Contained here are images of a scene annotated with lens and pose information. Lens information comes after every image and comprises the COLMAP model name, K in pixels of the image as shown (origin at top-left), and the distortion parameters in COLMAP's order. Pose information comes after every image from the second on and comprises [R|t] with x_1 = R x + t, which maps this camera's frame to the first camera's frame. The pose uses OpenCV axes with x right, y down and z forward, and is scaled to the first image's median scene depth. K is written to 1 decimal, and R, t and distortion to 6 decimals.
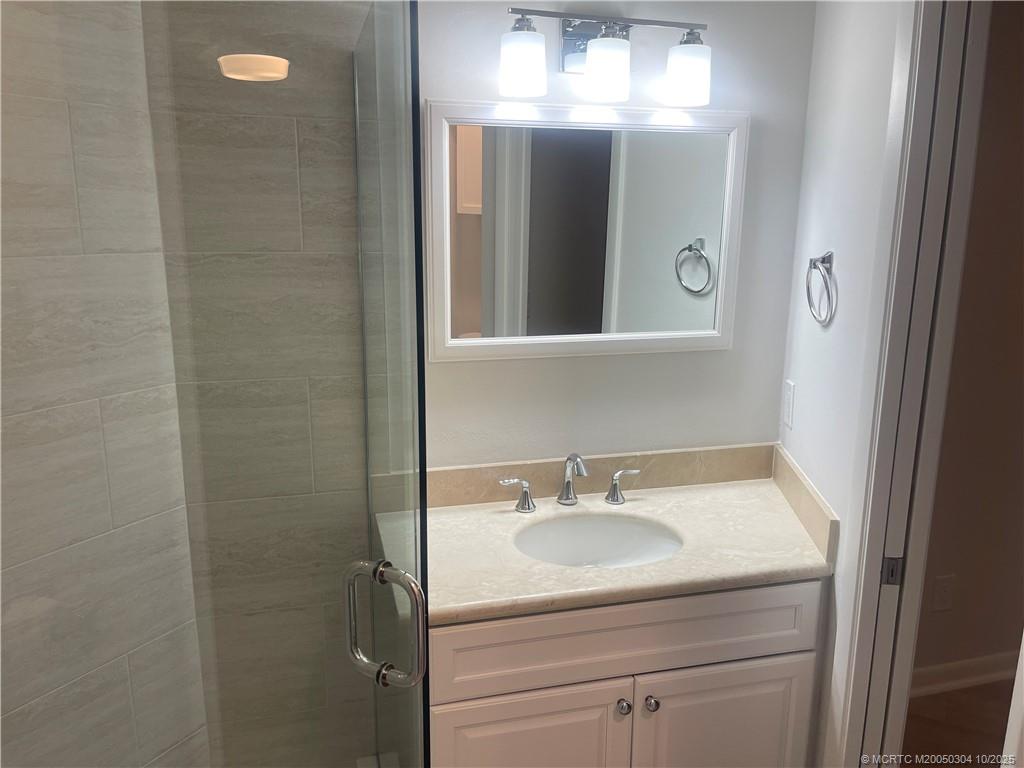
lens RADIAL K [[779.7, 0, 511.5], [0, 779.7, 383.6], [0, 0, 1]] dist [0.045394, -0.020839]
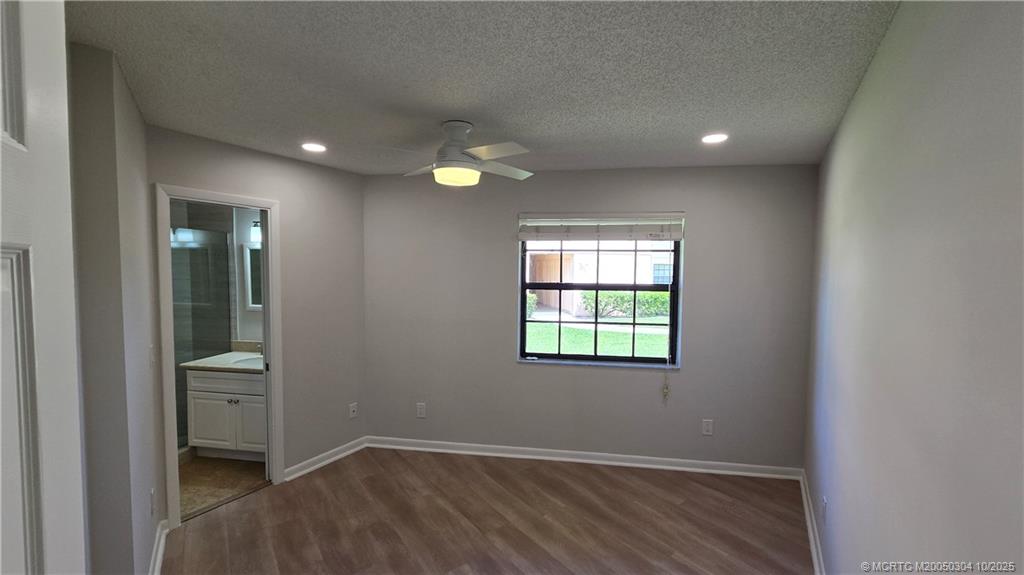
lens RADIAL K [[418.9, 0, 512.0], [0, 418.9, 288.1], [0, 0, 1]] dist [-0.003062, 0.000015]
pose [[0.914198, 0.020237, -0.404763, 1.844915], [-0.087099, 0.985225, -0.147463, 0.050255], [0.395798, 0.170065, 0.902453, -0.301203]]
